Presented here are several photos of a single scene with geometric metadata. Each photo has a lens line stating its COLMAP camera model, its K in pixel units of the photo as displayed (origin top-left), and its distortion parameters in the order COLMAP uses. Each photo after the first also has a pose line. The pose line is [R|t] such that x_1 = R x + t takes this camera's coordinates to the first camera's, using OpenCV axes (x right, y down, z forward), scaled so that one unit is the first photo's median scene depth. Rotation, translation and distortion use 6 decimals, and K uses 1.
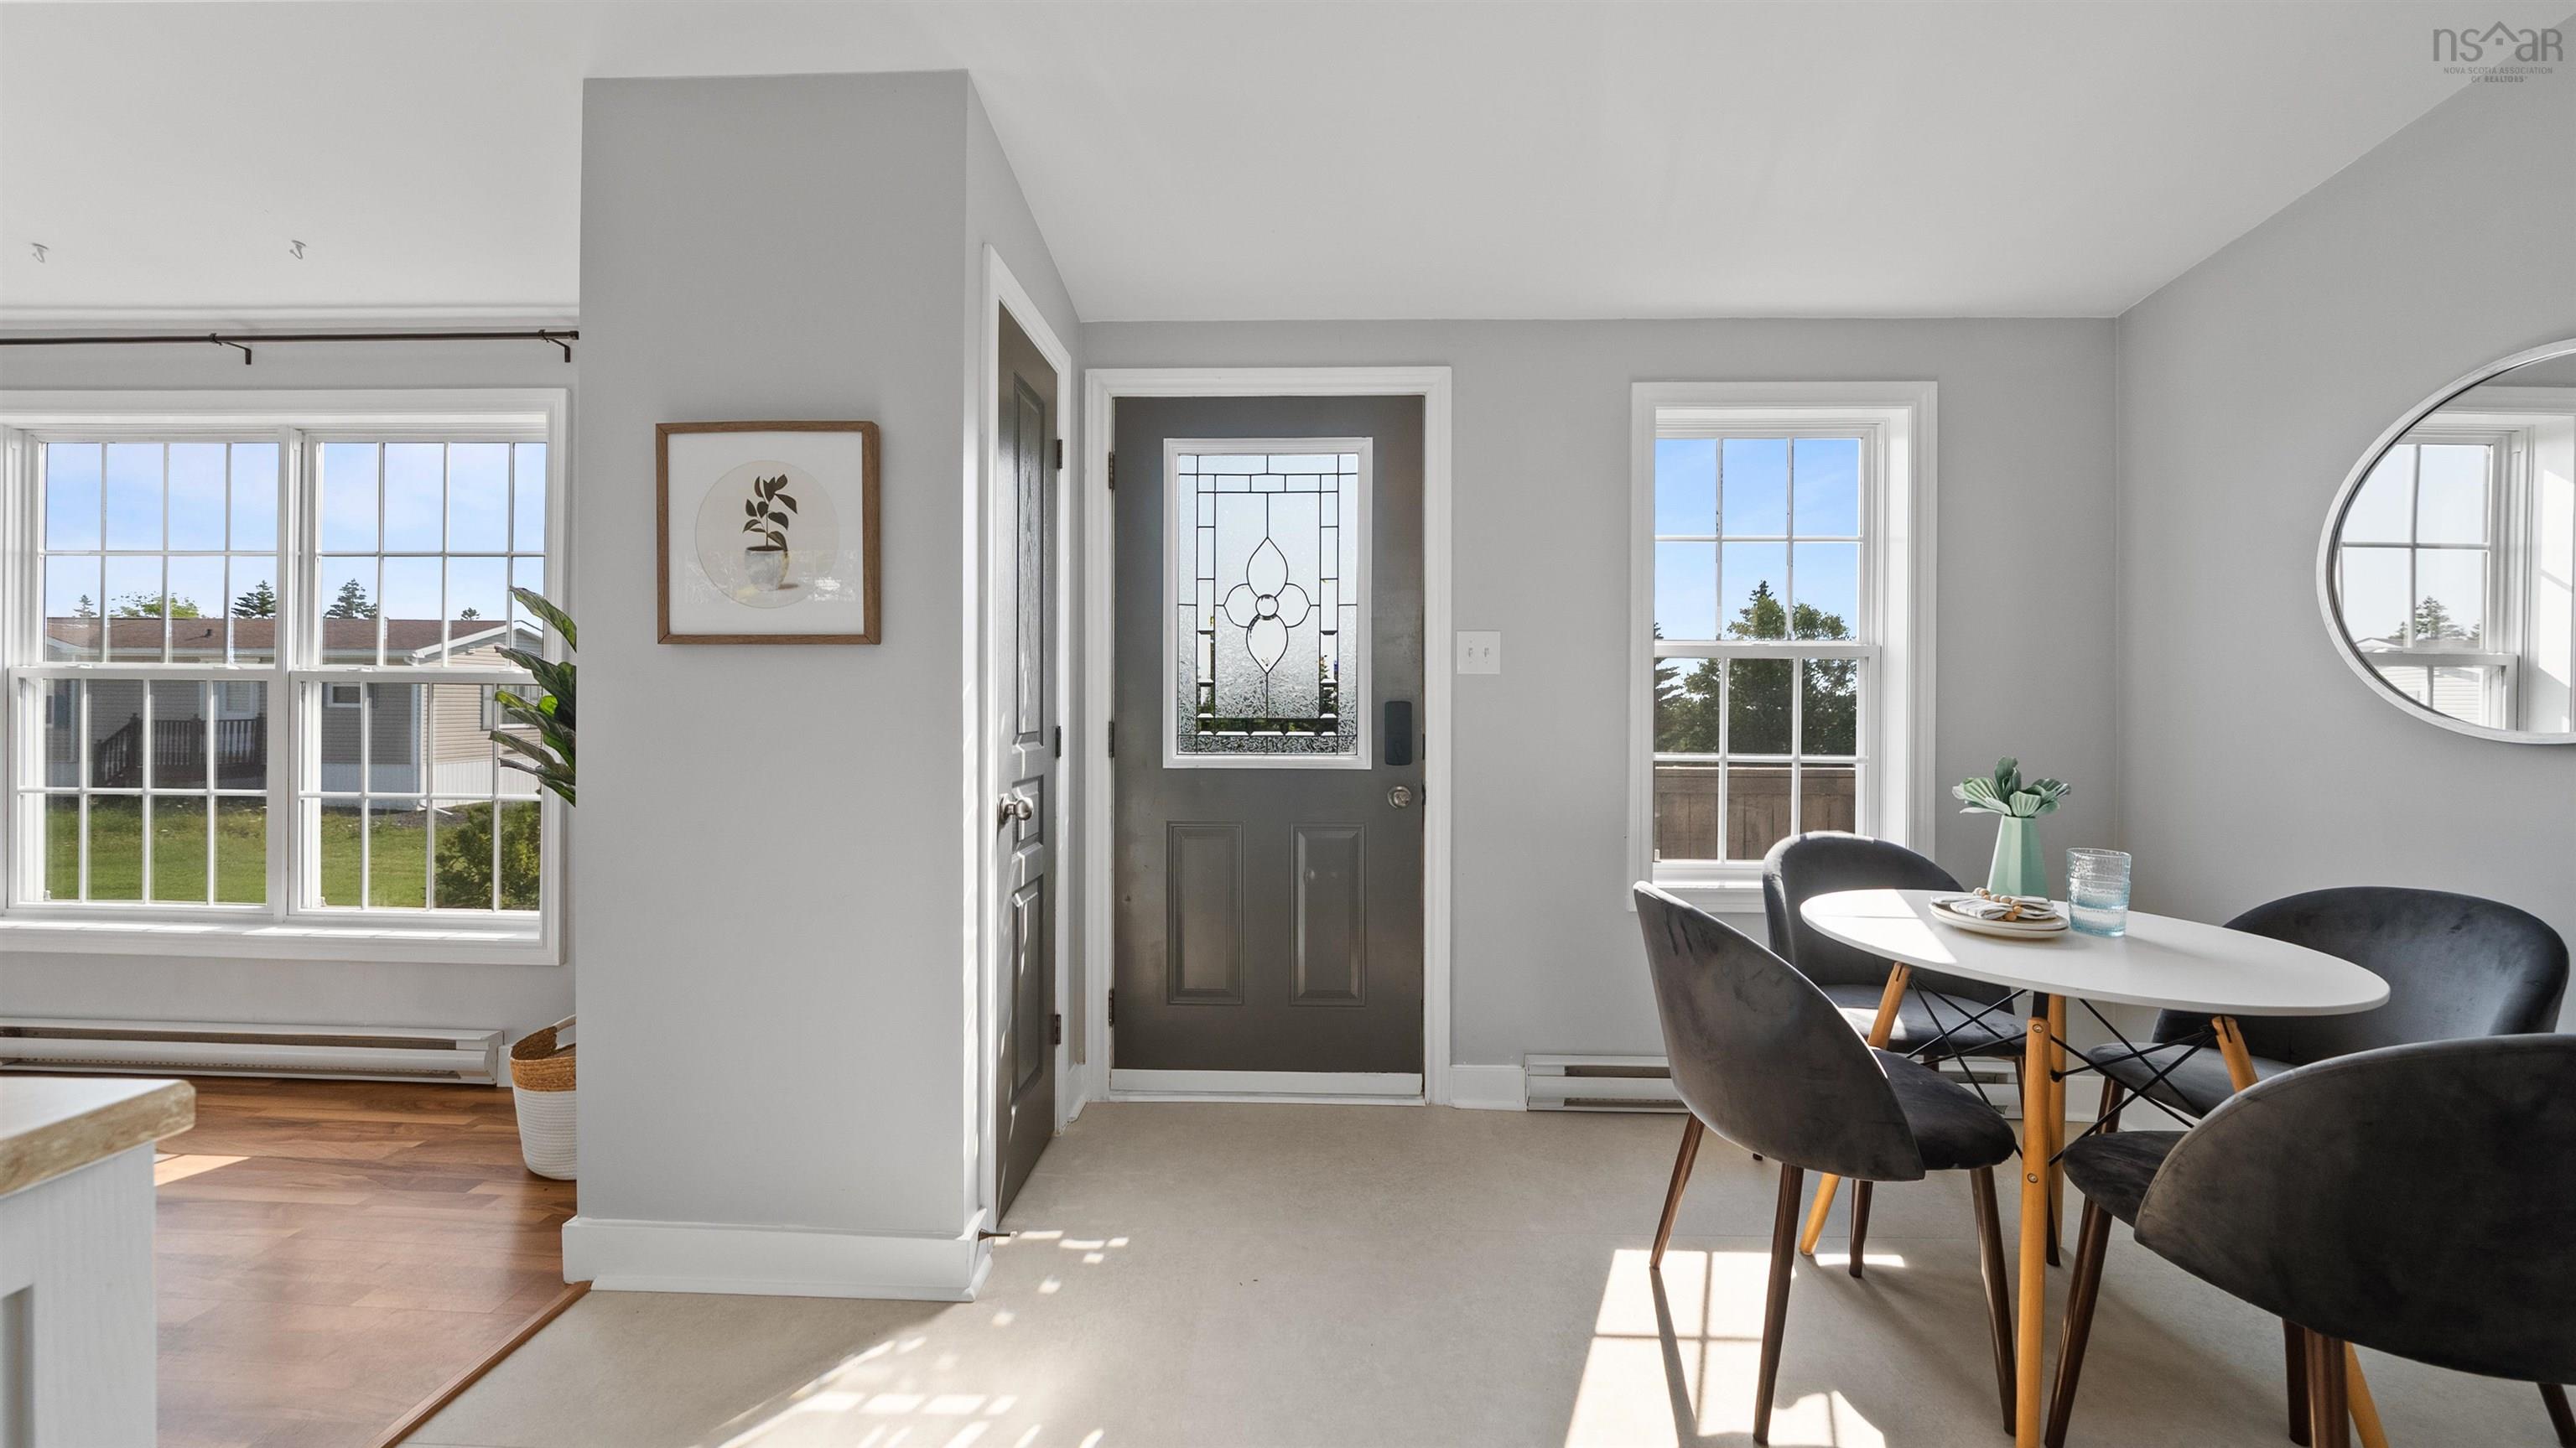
lens RADIAL K [[892.7, 0, 1279.2], [0, 892.7, 695.7], [0, 0, 1]] dist [-0.002834, -0.000108]
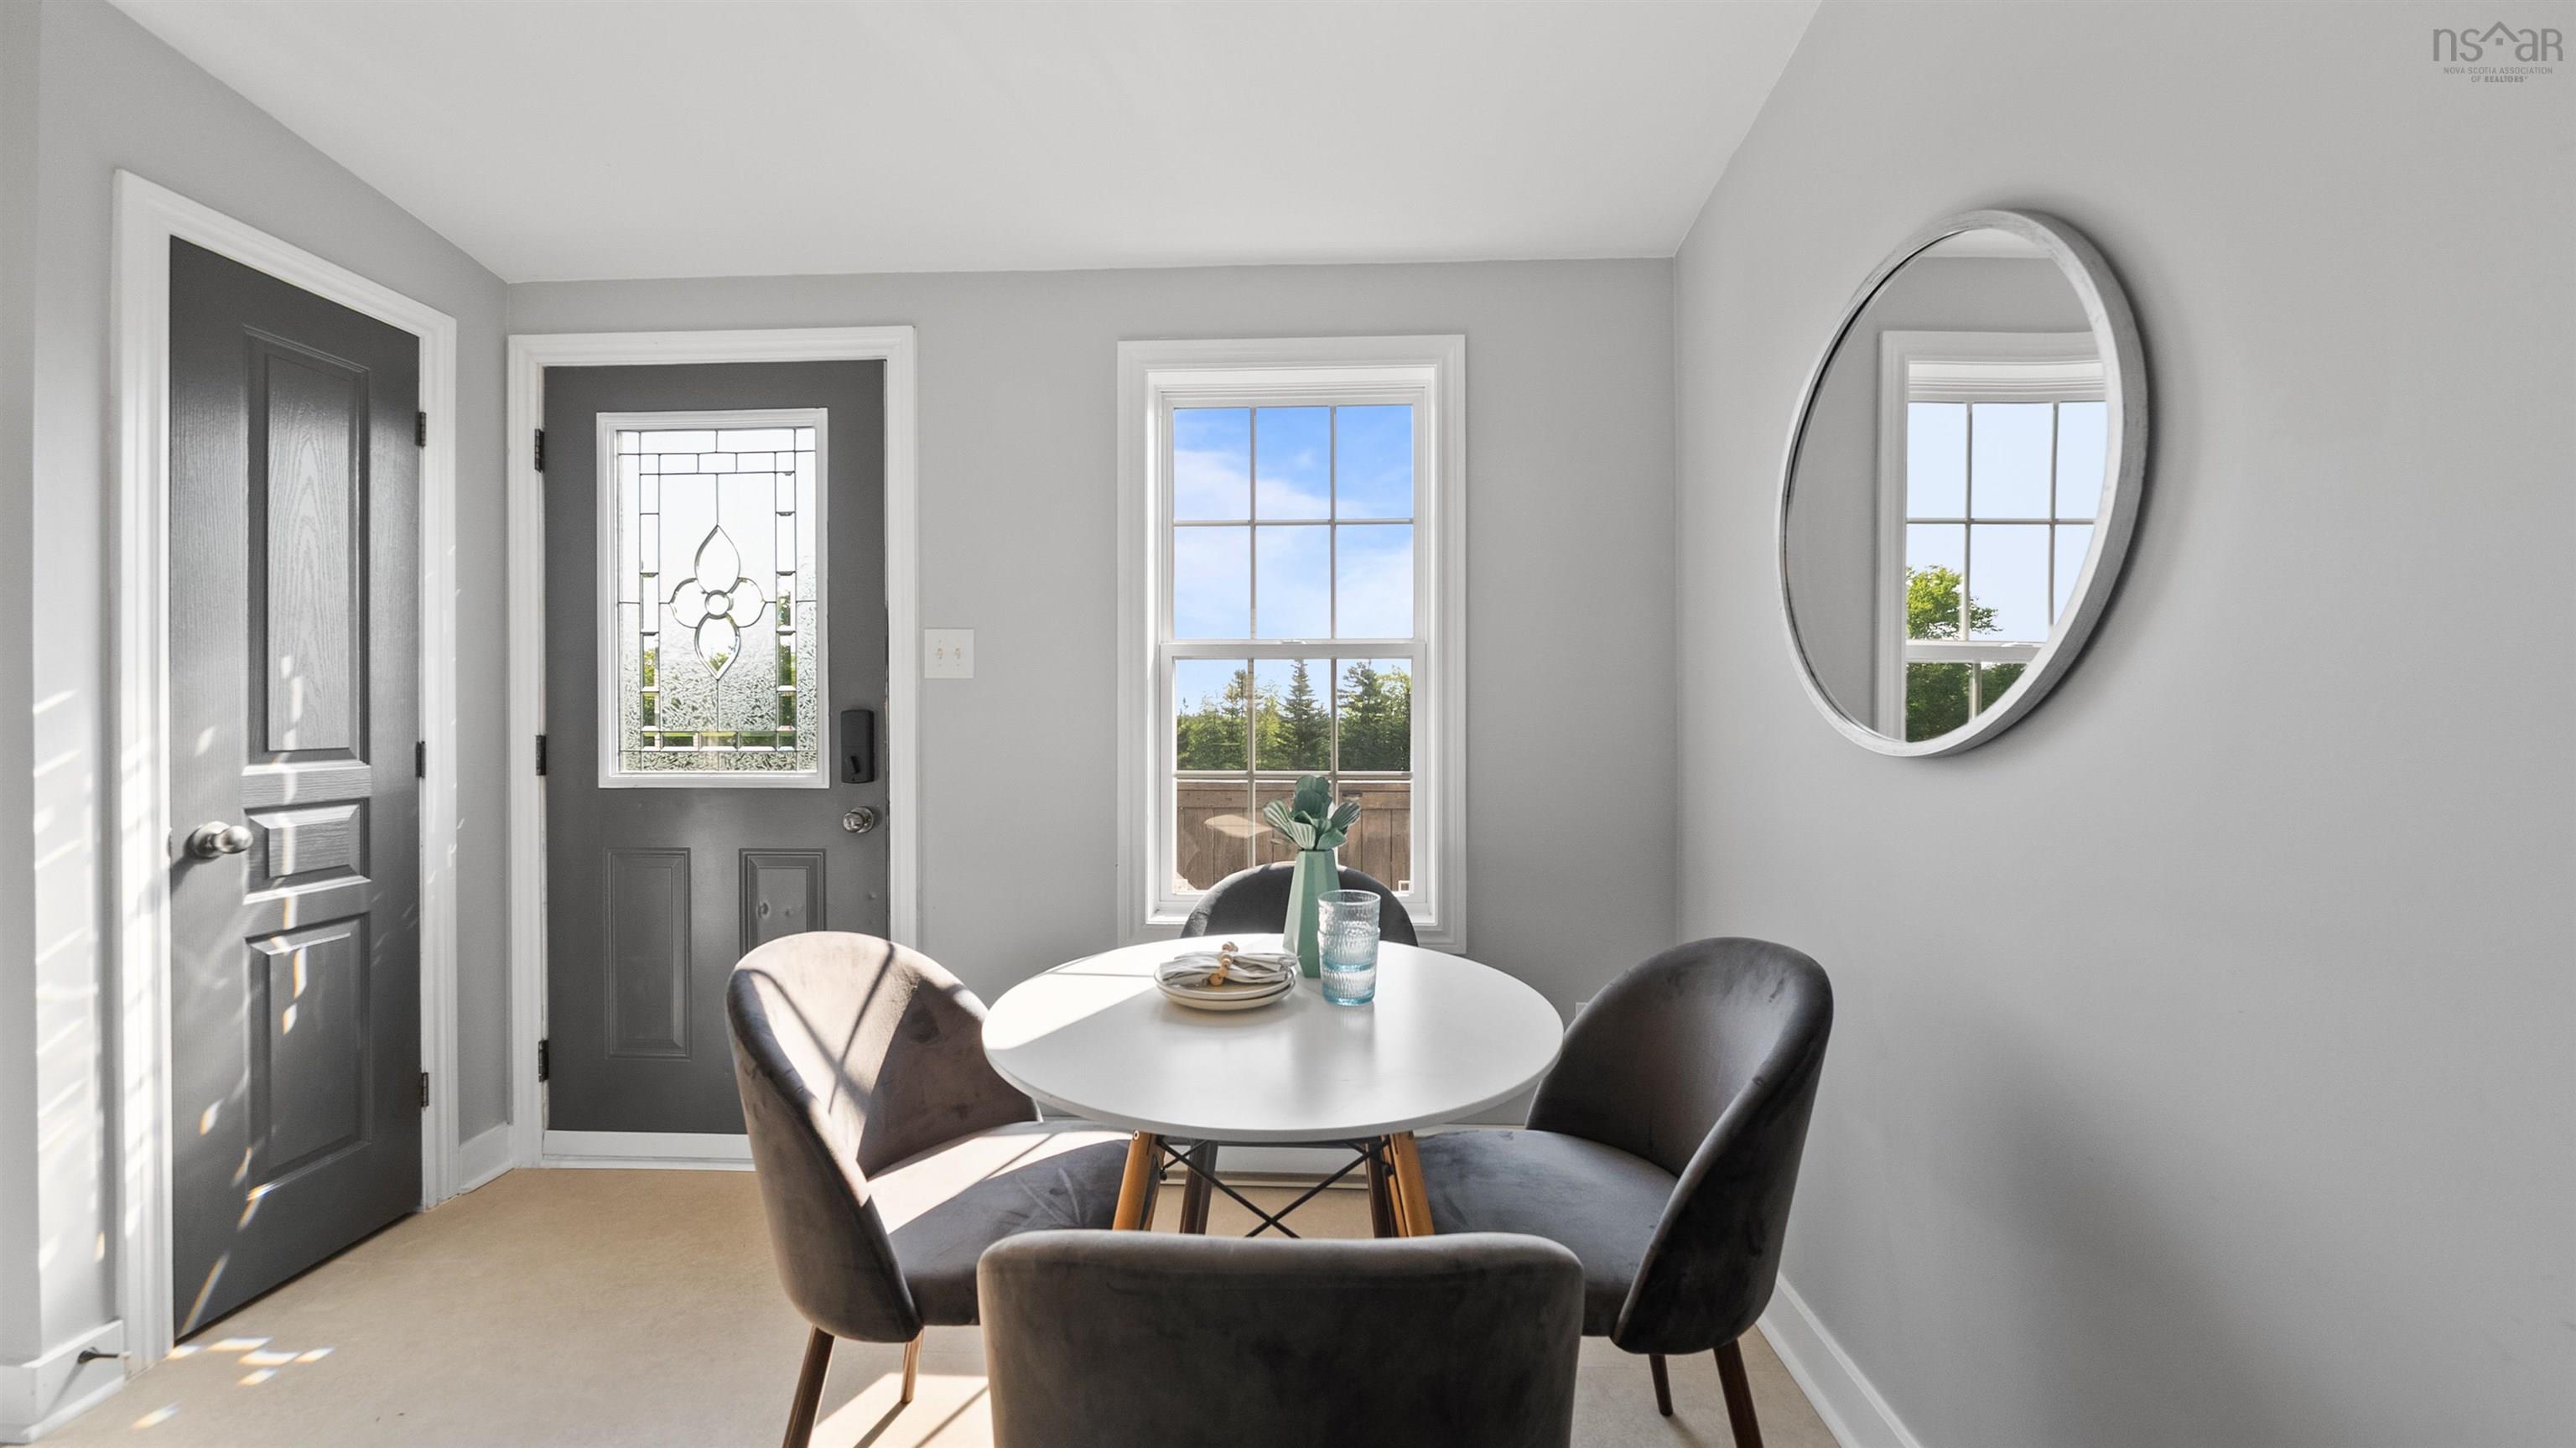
lens RADIAL K [[897.6, 0, 1288.9], [0, 897.6, 708.2], [0, 0, 1]] dist [-0.004887, -0.000115]
pose [[0.999878, -0.006555, -0.014184, 0.562392], [0.006603, 0.999973, 0.003272, 0.003185], [0.014162, -0.003365, 0.999894, 0.129319]]
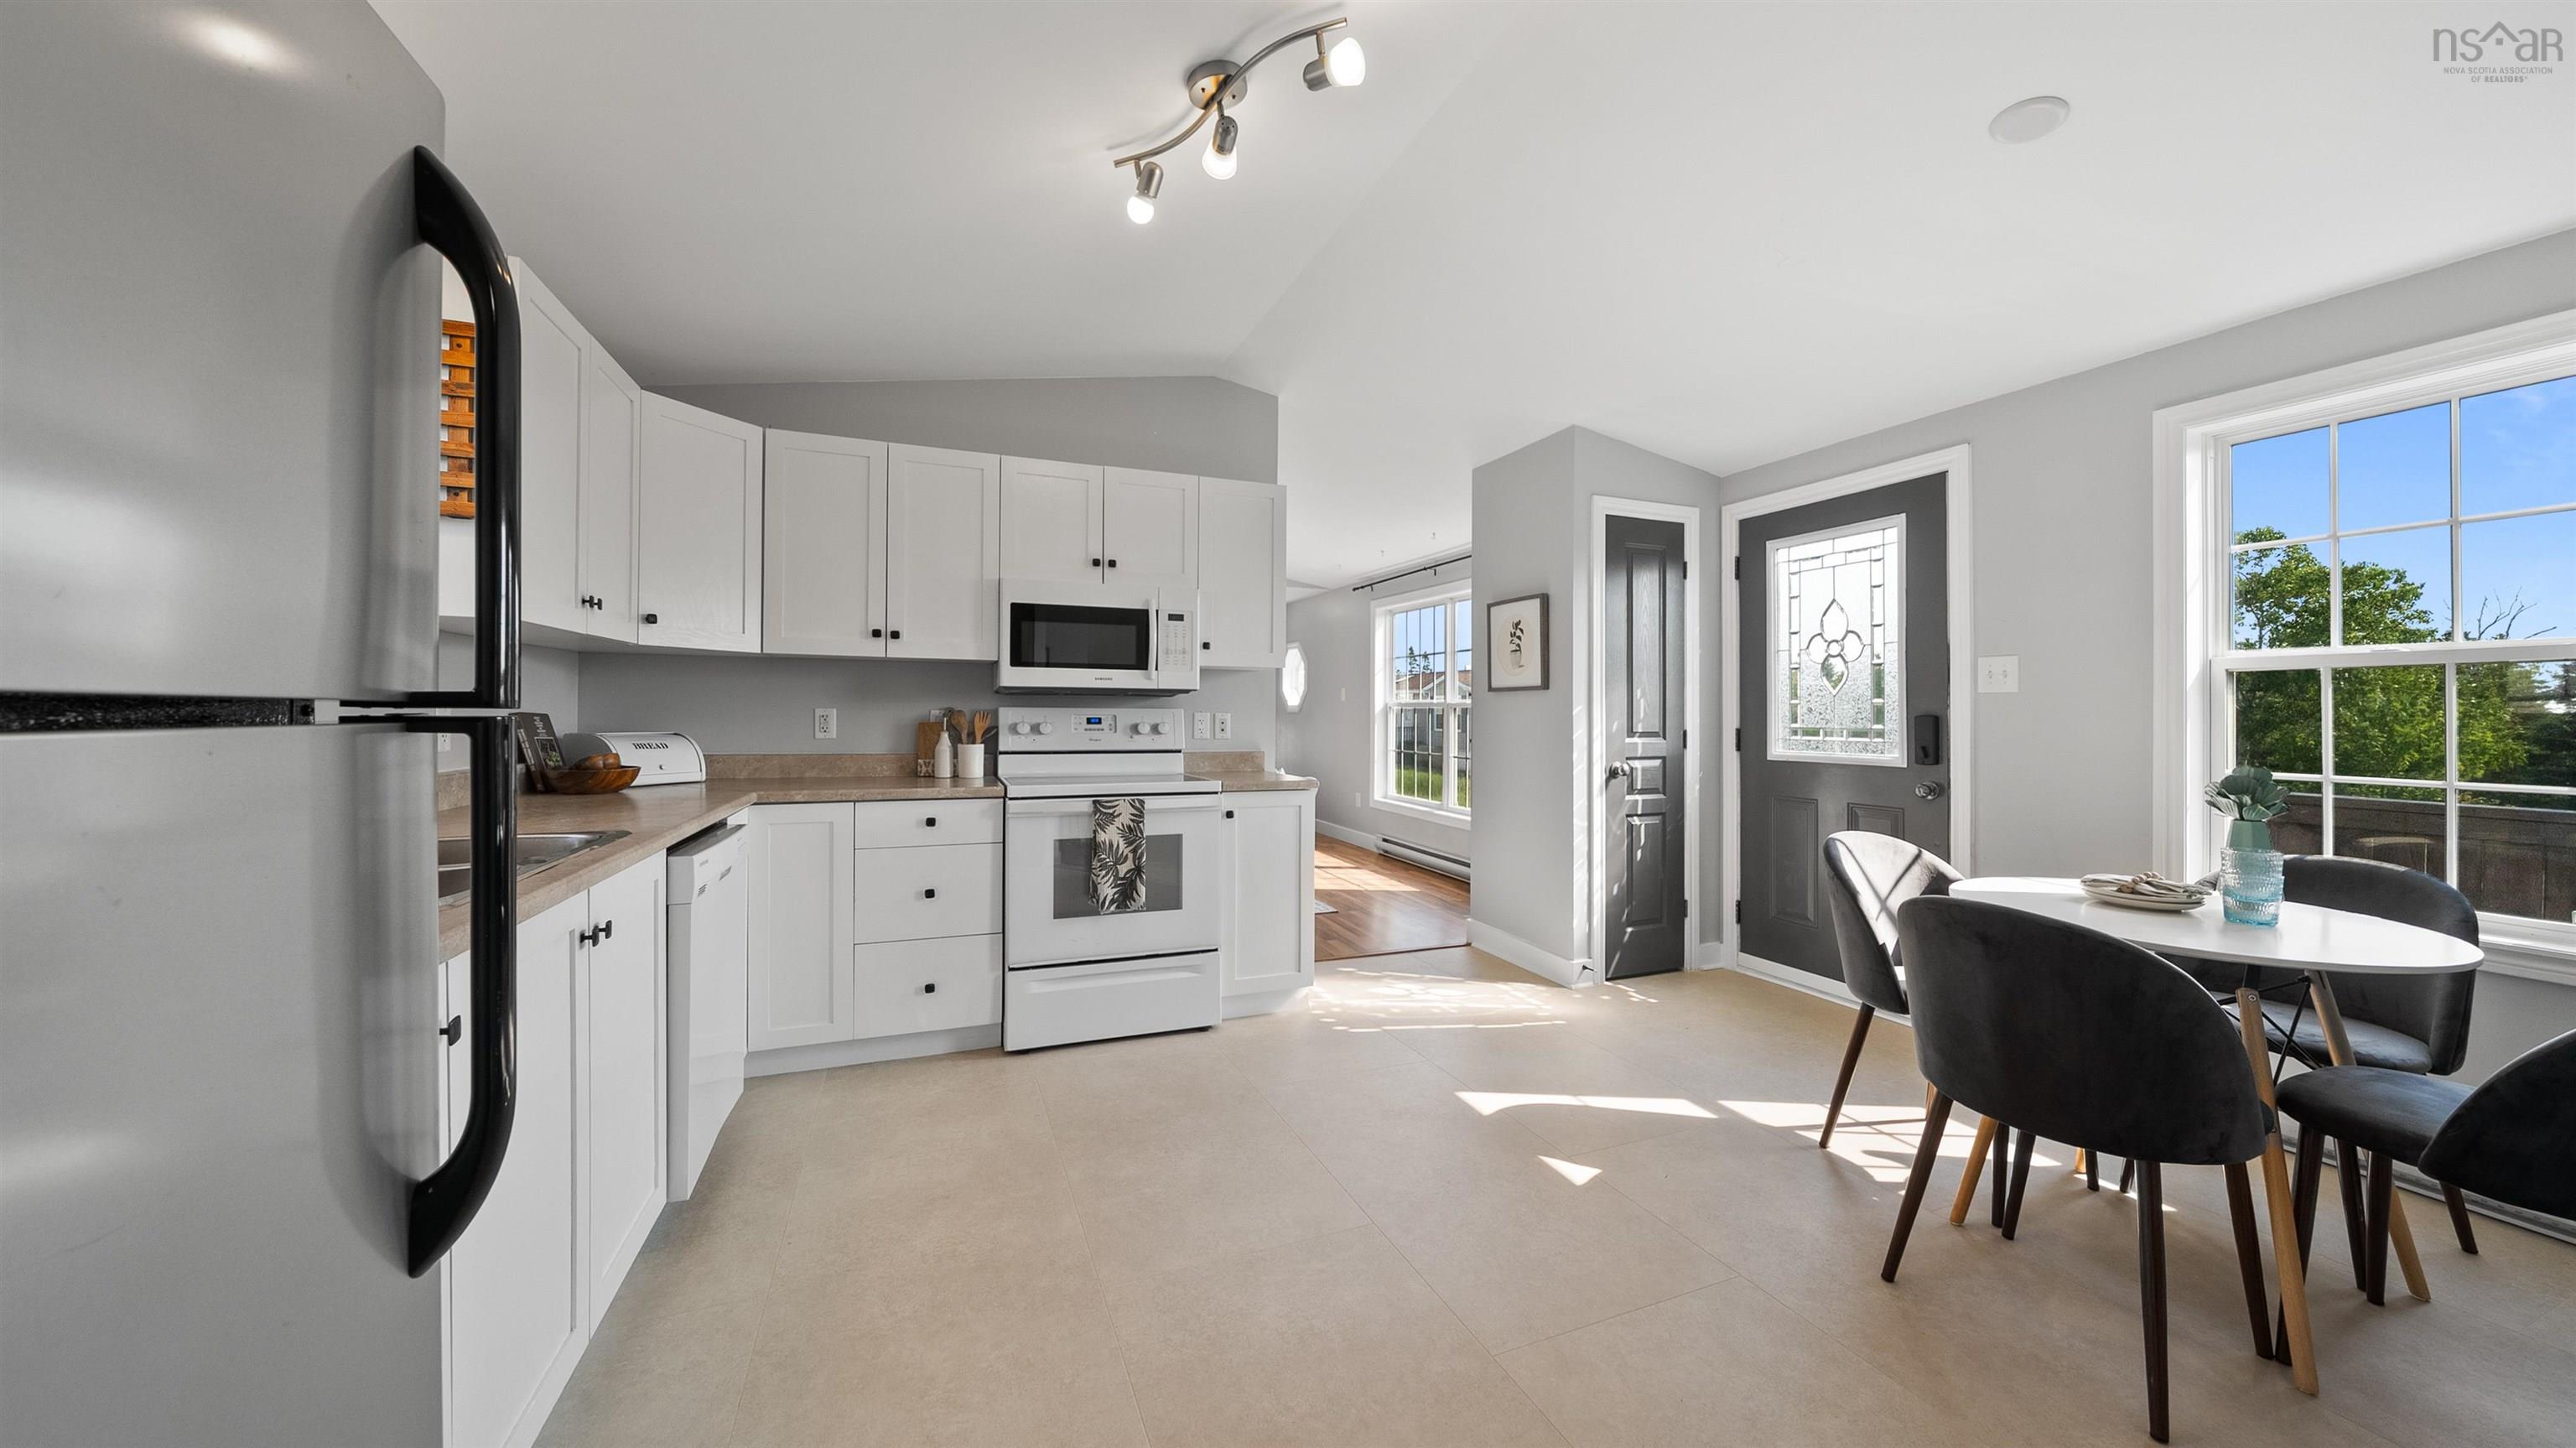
lens RADIAL K [[897.6, 0, 1288.9], [0, 897.6, 708.2], [0, 0, 1]] dist [-0.004887, -0.000115]
pose [[0.402826, -0.008215, -0.915240, 0.933098], [0.002420, 0.999966, -0.007911, 0.003285], [0.915273, 0.000972, 0.402832, -0.351670]]
